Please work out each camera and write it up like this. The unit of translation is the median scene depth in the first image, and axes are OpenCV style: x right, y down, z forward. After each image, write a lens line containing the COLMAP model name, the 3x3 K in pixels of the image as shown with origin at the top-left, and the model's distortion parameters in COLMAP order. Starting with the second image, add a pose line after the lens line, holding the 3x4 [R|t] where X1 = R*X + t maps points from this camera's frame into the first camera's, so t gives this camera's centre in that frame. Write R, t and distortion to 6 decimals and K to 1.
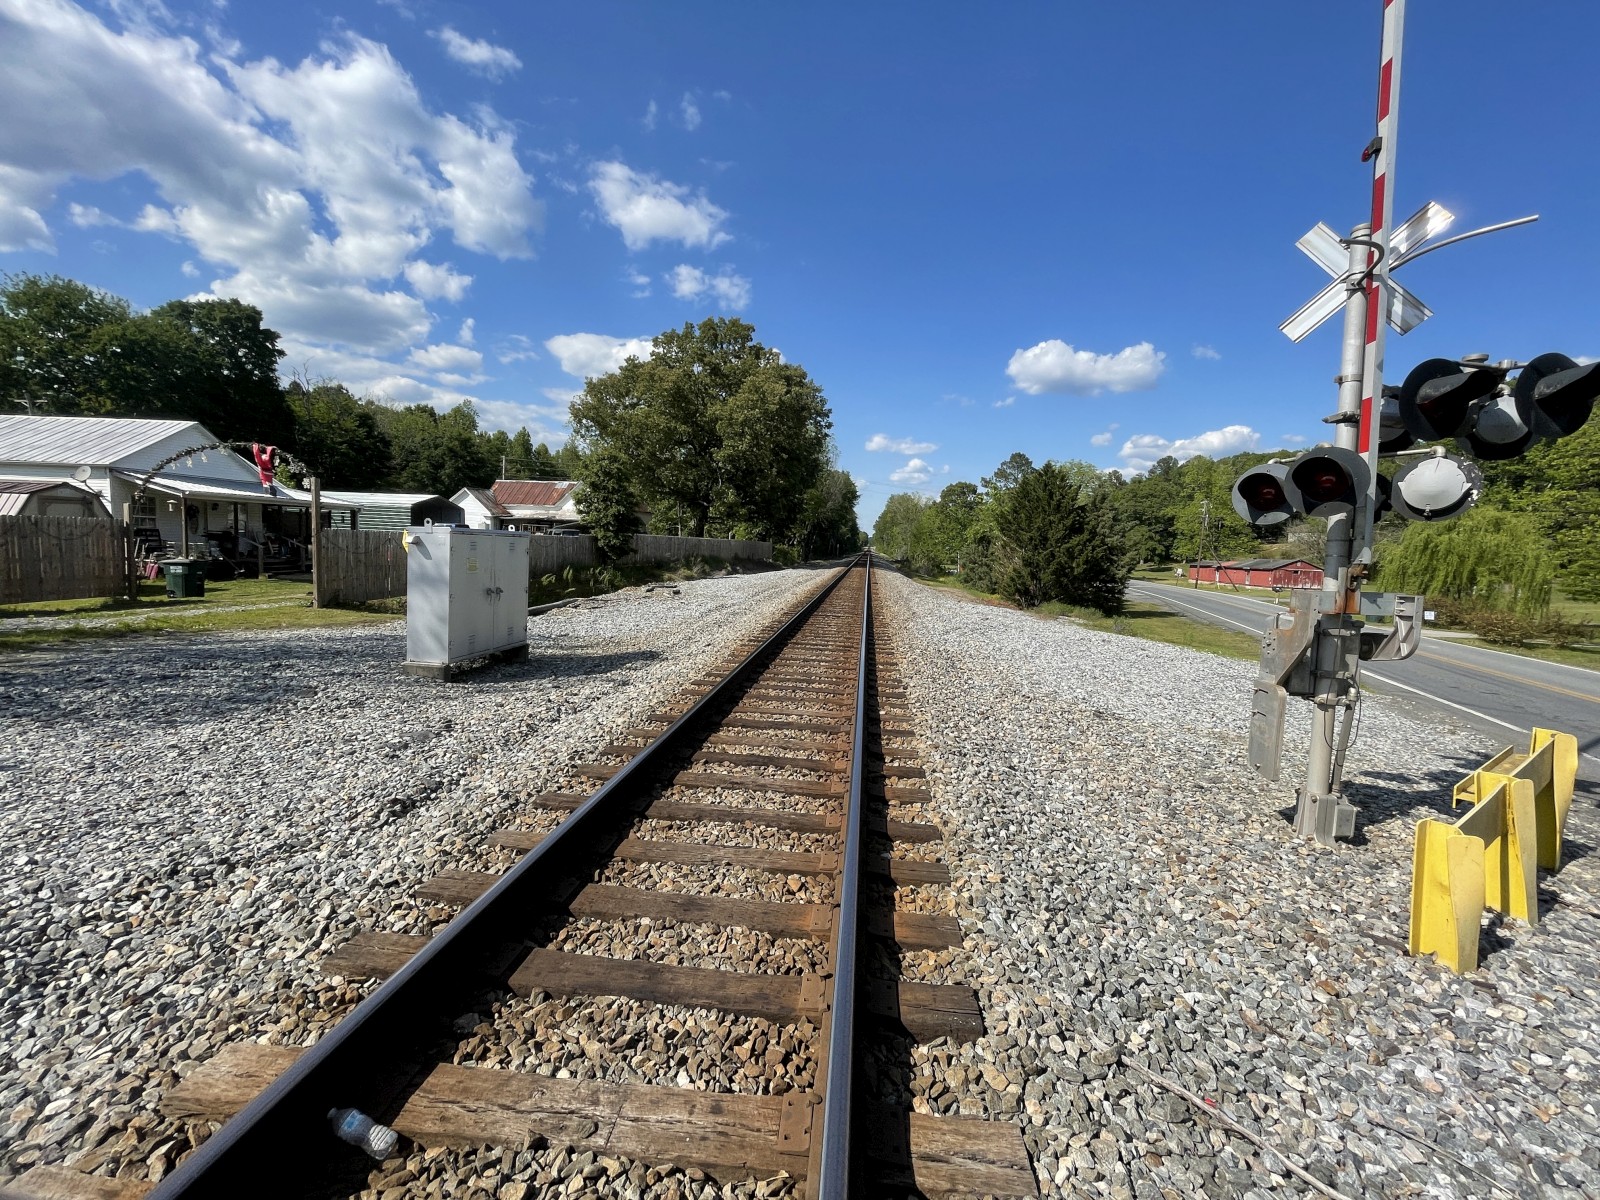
lens RADIAL K [[649.5, 0, 800.0], [0, 649.5, 600.0], [0, 0, 1]] dist [-0.002490, -0.000354]
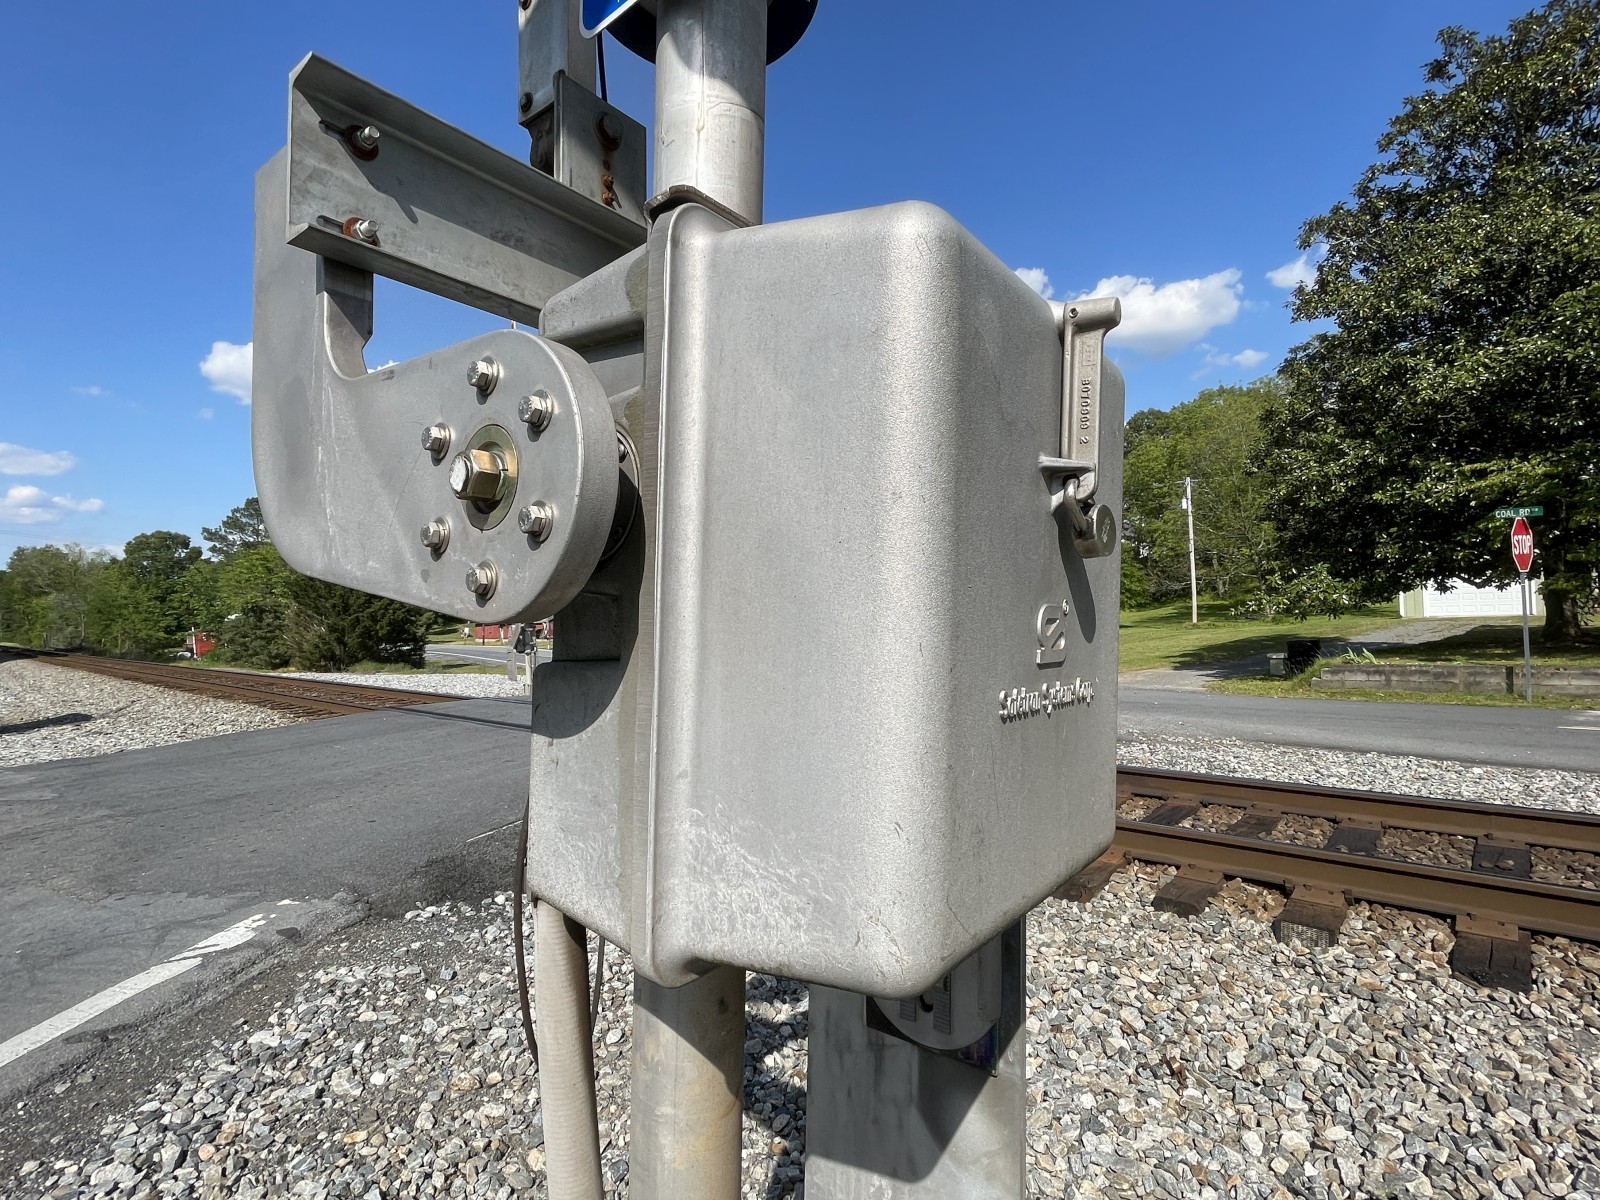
lens RADIAL K [[799.1, 0, 804.8], [0, 799.1, 588.4], [0, 0, 1]] dist [-0.003299, -0.000422]
pose [[0.592244, -0.034676, 0.805012, -0.283781], [0.121594, 0.991478, -0.046748, 0.037735], [-0.796531, 0.125571, 0.591413, -0.455414]]
